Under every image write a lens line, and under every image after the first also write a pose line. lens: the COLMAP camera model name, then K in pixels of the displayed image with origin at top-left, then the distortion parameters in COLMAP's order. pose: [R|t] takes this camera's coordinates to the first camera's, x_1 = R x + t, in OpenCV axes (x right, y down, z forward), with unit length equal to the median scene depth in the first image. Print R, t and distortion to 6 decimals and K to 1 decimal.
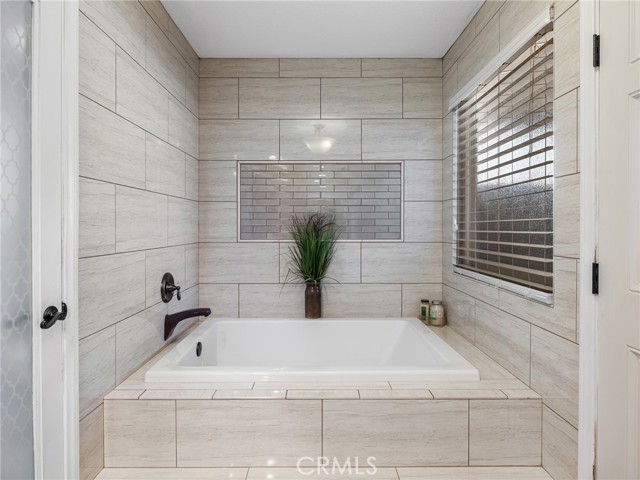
lens RADIAL K [[374.5, 0, 316.1], [0, 374.5, 224.3], [0, 0, 1]] dist [-0.002472, -0.000025]
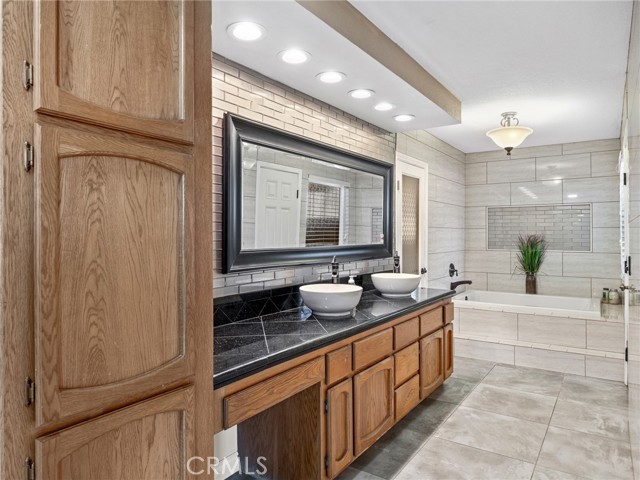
lens RADIAL K [[424.6, 0, 319.4], [0, 424.6, 233.2], [0, 0, 1]] dist [-0.002438, -0.002197]
pose [[0.819125, -0.000553, -0.573615, 0.325215], [0.004032, 0.999980, 0.004794, -0.051764], [0.573601, -0.006240, 0.819111, -1.219288]]
